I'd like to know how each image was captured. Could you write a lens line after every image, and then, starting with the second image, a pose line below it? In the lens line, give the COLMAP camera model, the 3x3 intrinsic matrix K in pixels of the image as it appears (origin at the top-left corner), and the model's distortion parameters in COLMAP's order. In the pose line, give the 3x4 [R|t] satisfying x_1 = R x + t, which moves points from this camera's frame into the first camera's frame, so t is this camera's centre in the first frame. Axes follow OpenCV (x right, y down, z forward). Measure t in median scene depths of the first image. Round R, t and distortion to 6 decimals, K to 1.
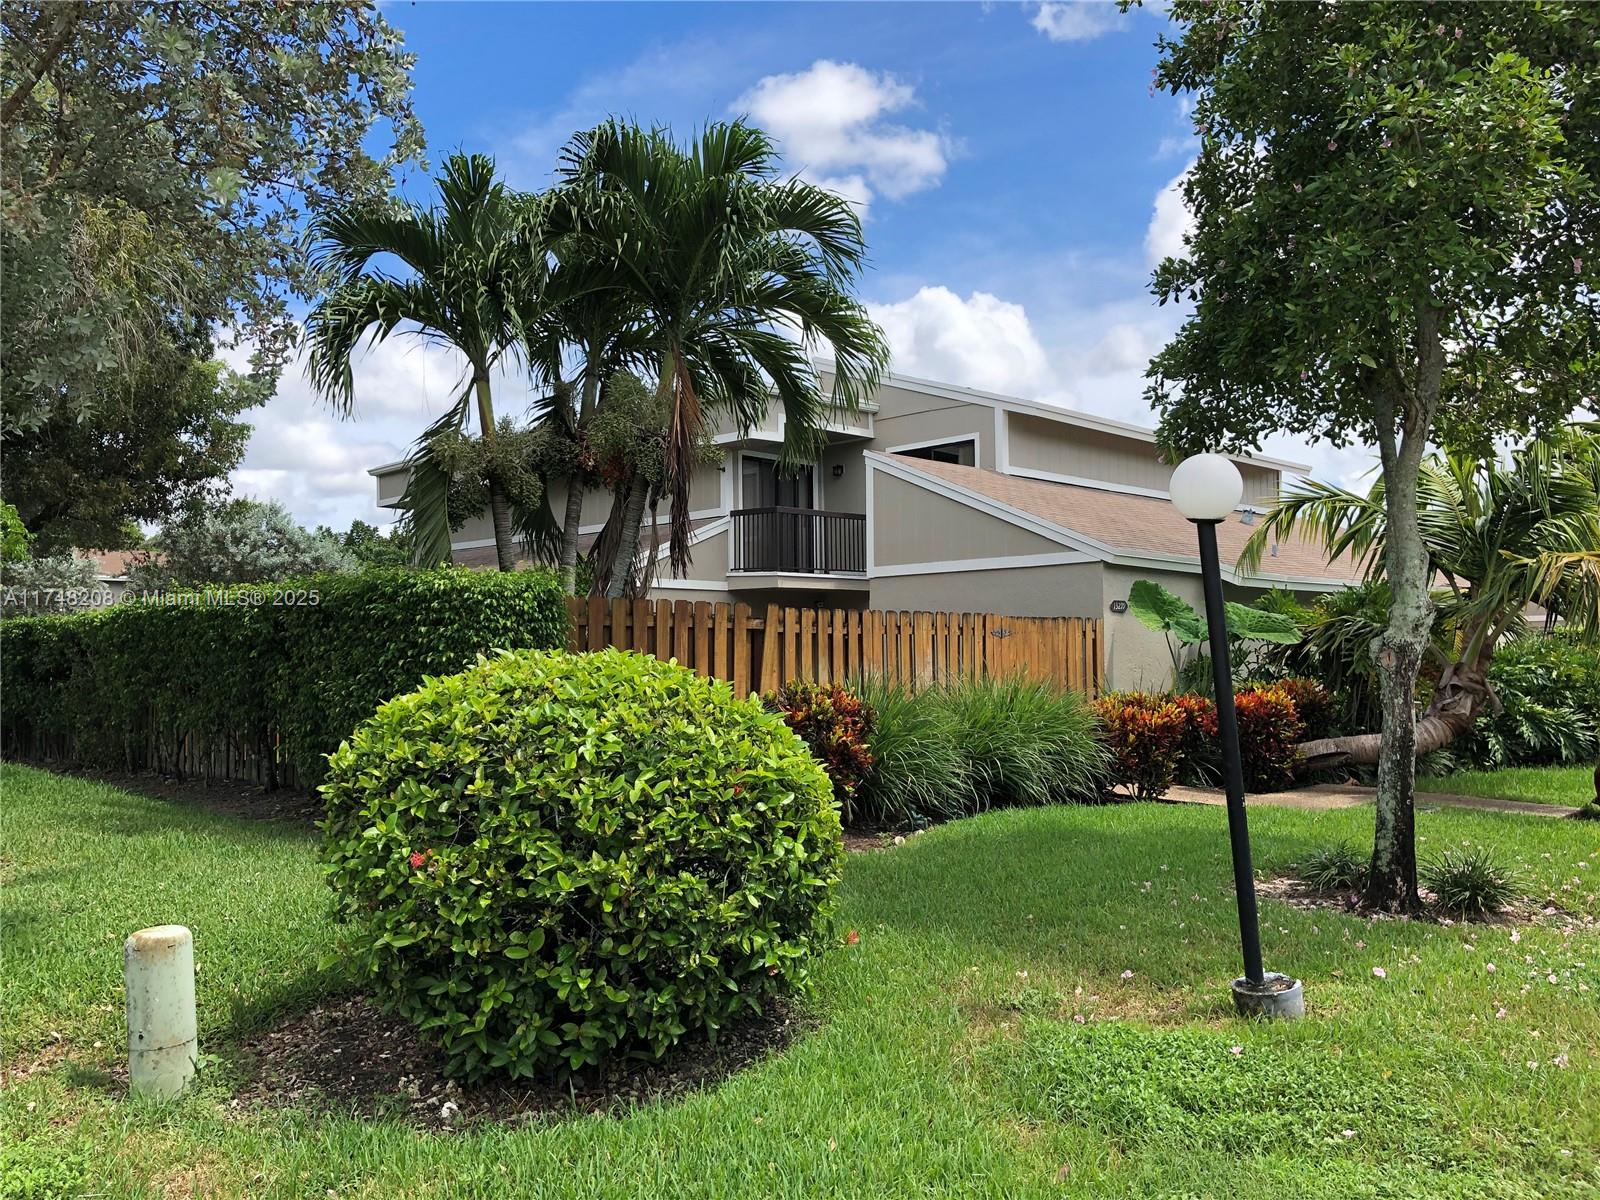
lens RADIAL K [[1267.6, 0, 800.0], [0, 1267.6, 600.0], [0, 0, 1]] dist [0.123269, -0.000718]
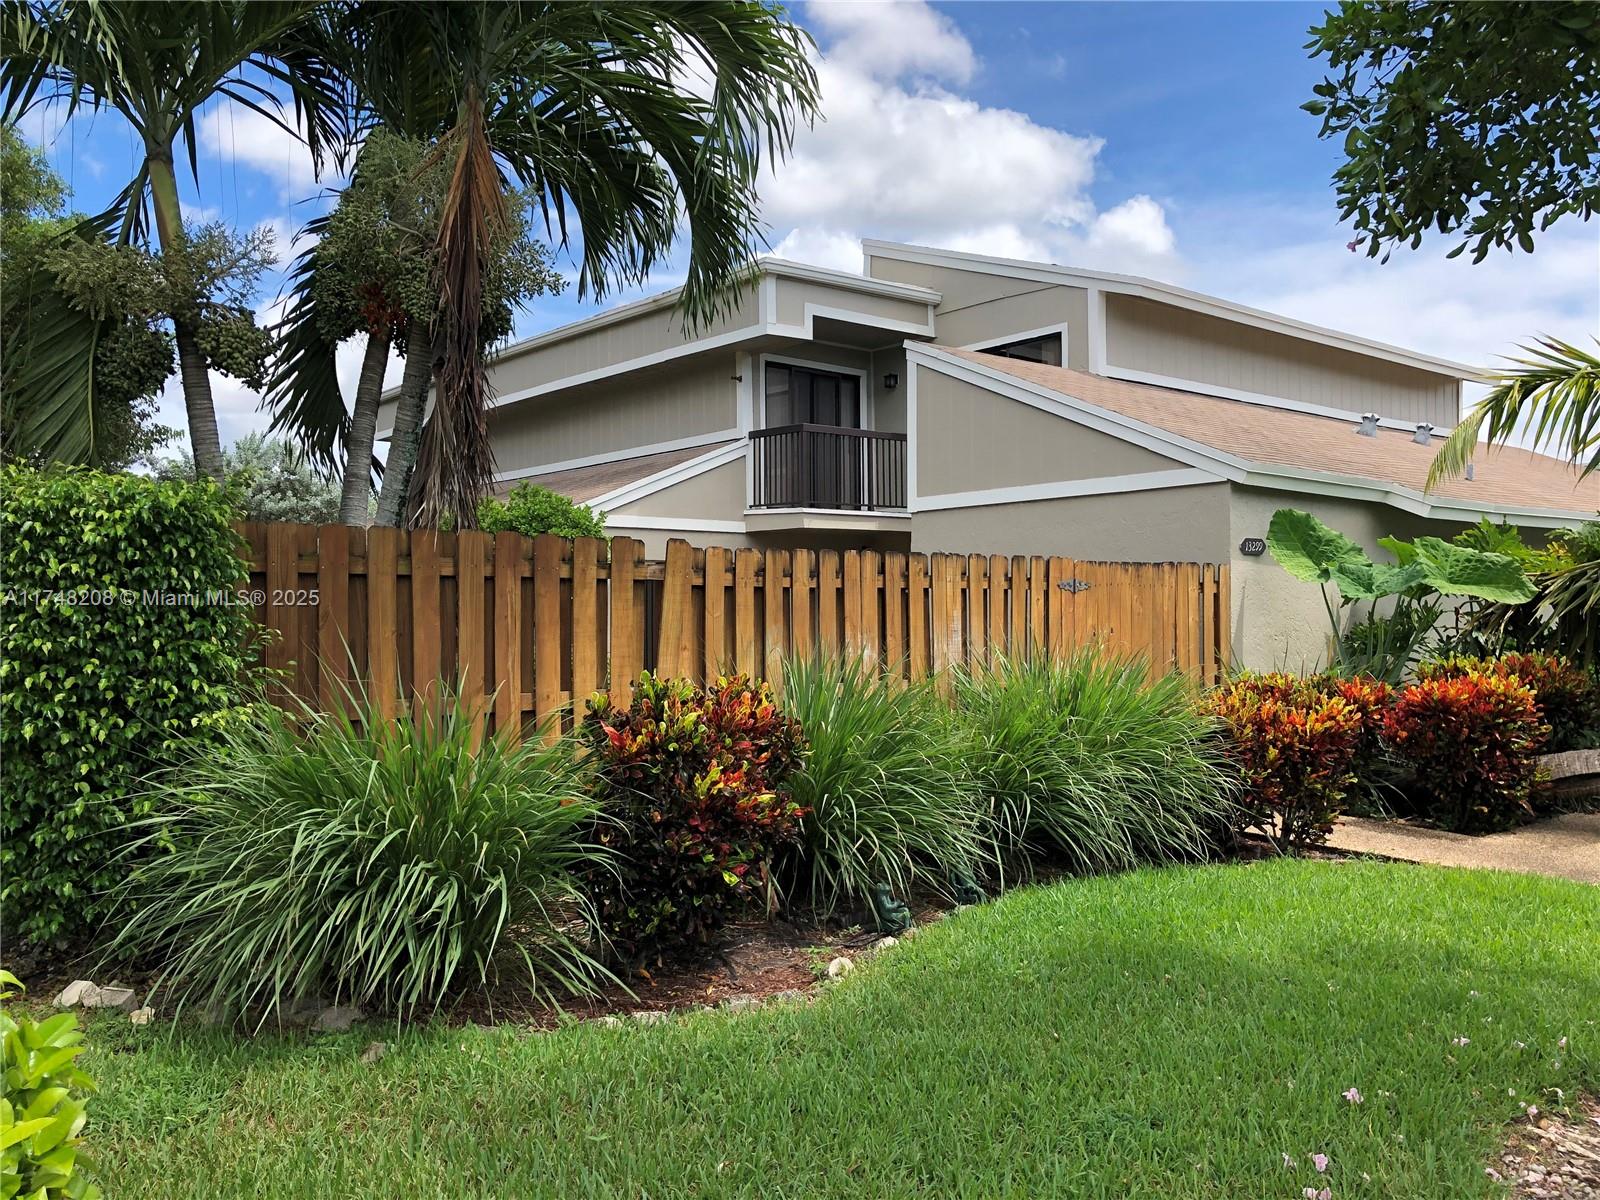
lens RADIAL K [[1307.1, 0, 804.5], [0, 1307.1, 594.9], [0, 0, 1]] dist [0.045285, 0.002581]
pose [[0.996516, -0.000834, -0.083396, 0.069256], [0.003558, 0.999465, 0.032520, 0.007373], [0.083324, -0.032703, 0.995986, 0.279763]]
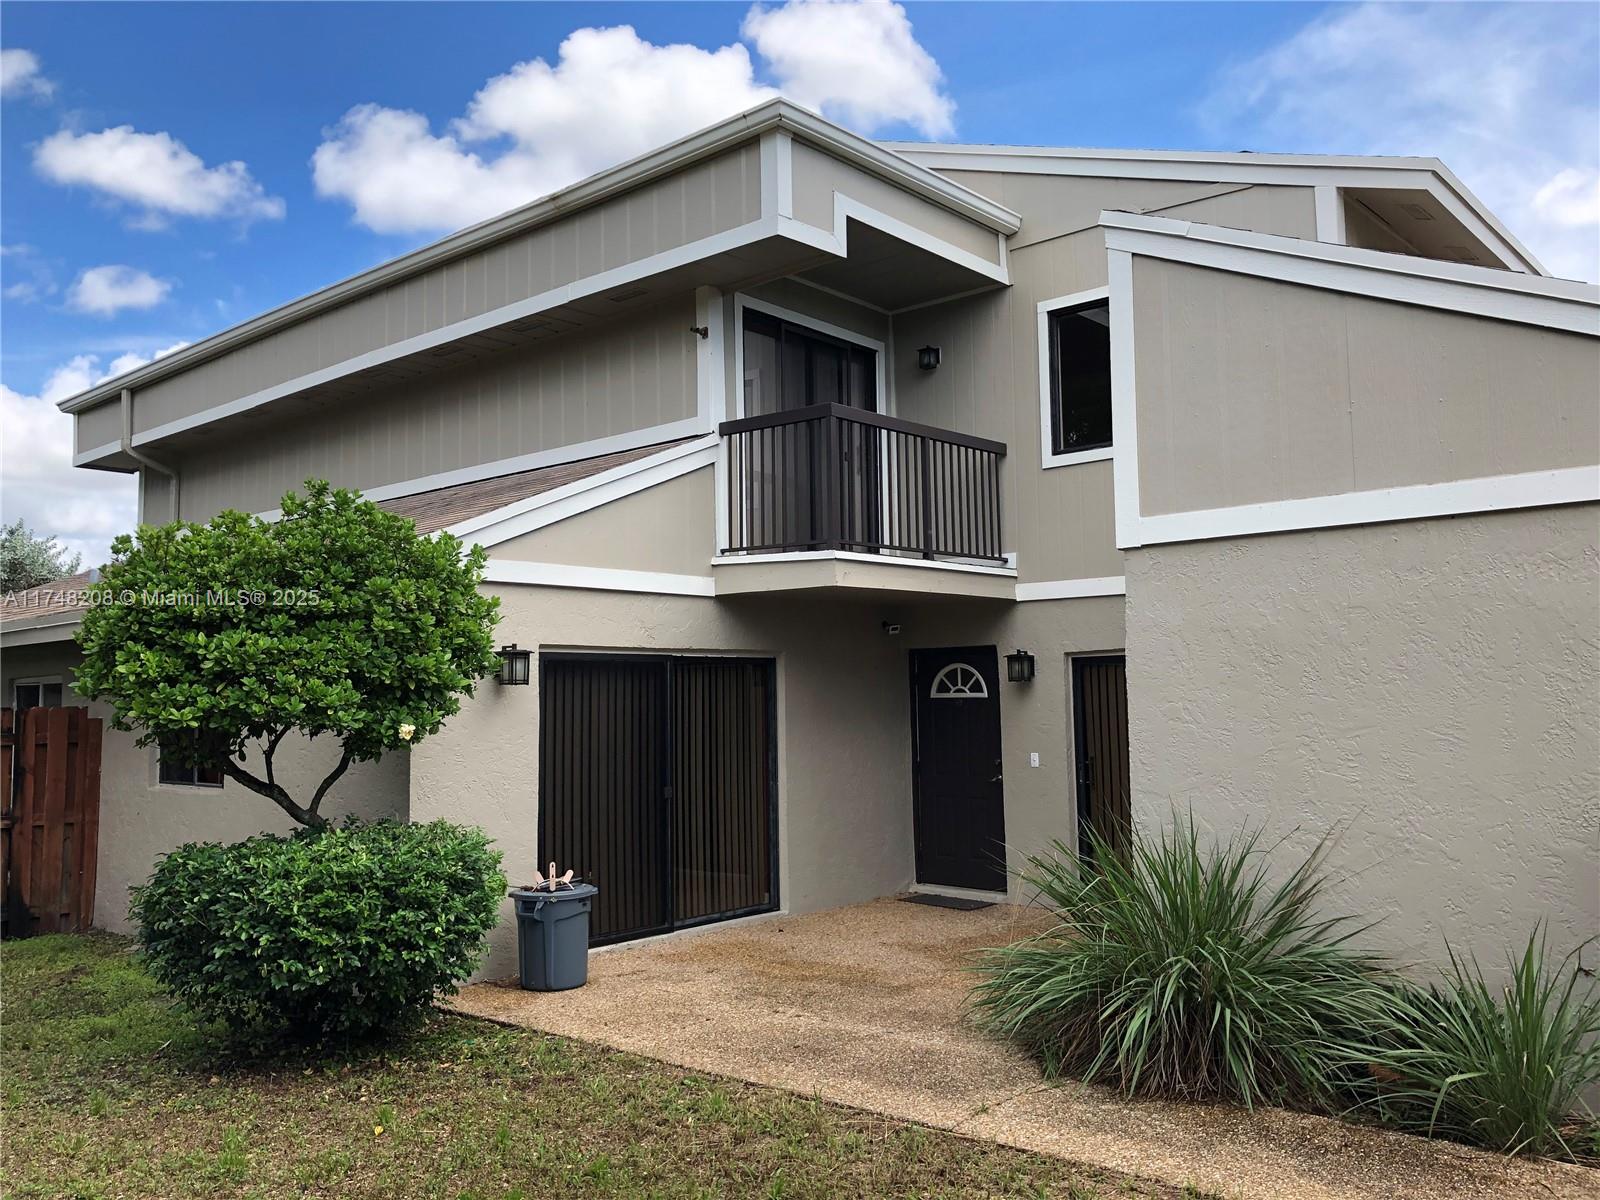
lens RADIAL K [[1307.1, 0, 804.5], [0, 1307.1, 594.9], [0, 0, 1]] dist [0.045285, 0.002581]
pose [[0.997493, 0.000855, 0.070754, -0.084425], [0.001238, 0.999563, -0.029528, 0.008870], [-0.070749, 0.029542, 0.997057, 0.776222]]
